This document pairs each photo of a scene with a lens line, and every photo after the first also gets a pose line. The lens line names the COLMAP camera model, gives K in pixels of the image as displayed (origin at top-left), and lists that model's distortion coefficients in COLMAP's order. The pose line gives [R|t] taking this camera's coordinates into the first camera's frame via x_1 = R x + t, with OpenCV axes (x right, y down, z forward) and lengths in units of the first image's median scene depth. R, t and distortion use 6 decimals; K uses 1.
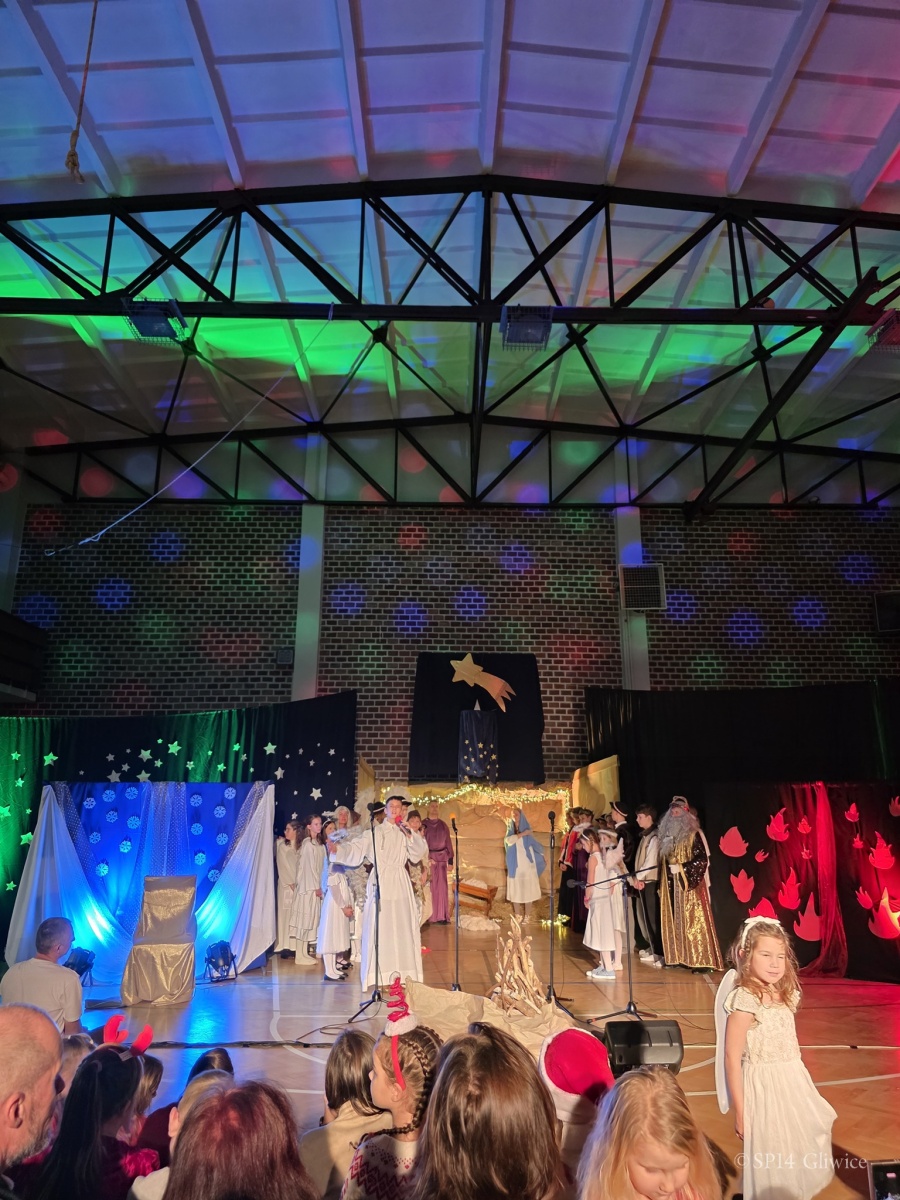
lens RADIAL K [[810.1, 0, 461.9], [0, 810.1, 606.4], [0, 0, 1]] dist [0.091889, -0.098201]
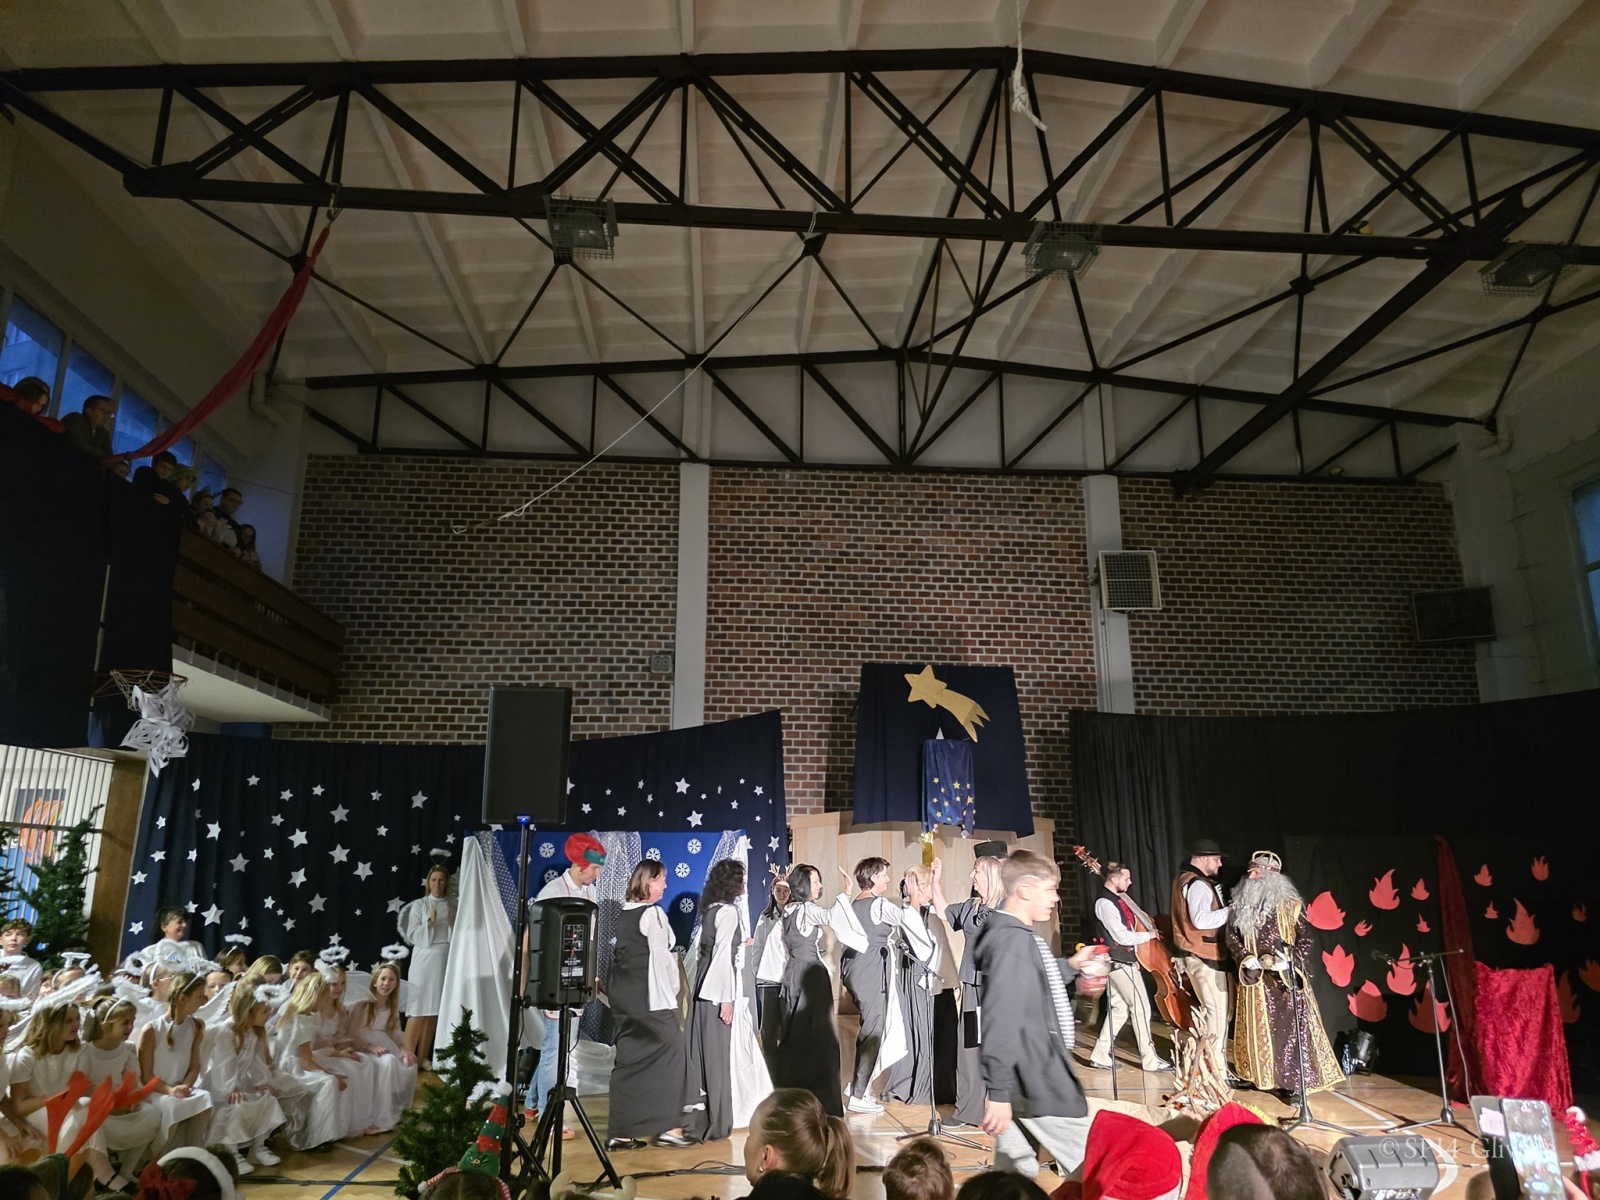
lens RADIAL K [[1080.2, 0, 795.0], [0, 1080.2, 607.5], [0, 0, 1]] dist [0.091889, -0.098201]
pose [[0.998340, 0.014921, 0.055622, -0.145927], [-0.015823, 0.999750, 0.015800, -0.008918], [-0.055373, -0.016654, 0.998327, -0.016915]]
